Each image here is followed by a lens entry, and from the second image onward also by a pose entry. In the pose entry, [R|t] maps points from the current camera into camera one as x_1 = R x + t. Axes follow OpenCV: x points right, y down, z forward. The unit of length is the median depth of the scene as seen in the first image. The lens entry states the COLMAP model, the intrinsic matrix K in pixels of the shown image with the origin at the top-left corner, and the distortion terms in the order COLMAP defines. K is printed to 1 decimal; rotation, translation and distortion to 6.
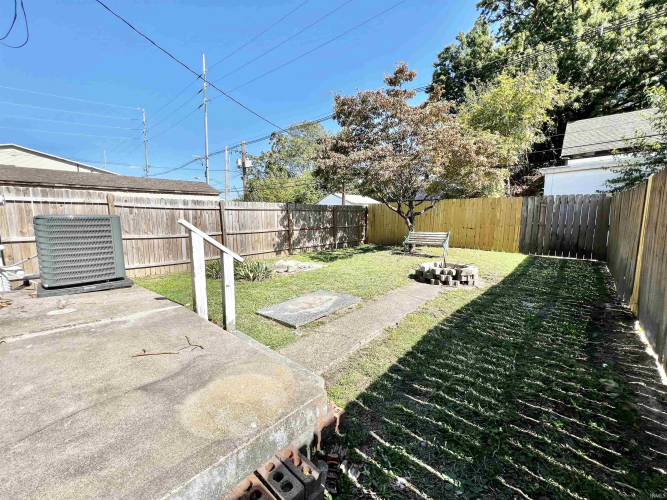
lens RADIAL K [[267.9, 0, 332.7], [0, 267.9, 248.7], [0, 0, 1]] dist [-0.001867, 0.000260]
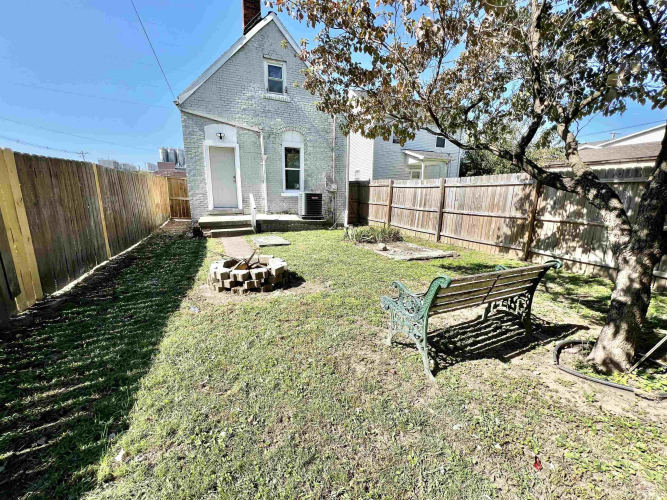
lens RADIAL K [[267.9, 0, 332.5], [0, 267.9, 250.1], [0, 0, 1]] dist [-0.001867, 0.000260]
pose [[-0.450988, 0.184442, -0.873264, 0.581215], [-0.119639, 0.957092, 0.263933, -0.110133], [0.884475, 0.223508, -0.409571, 0.894026]]
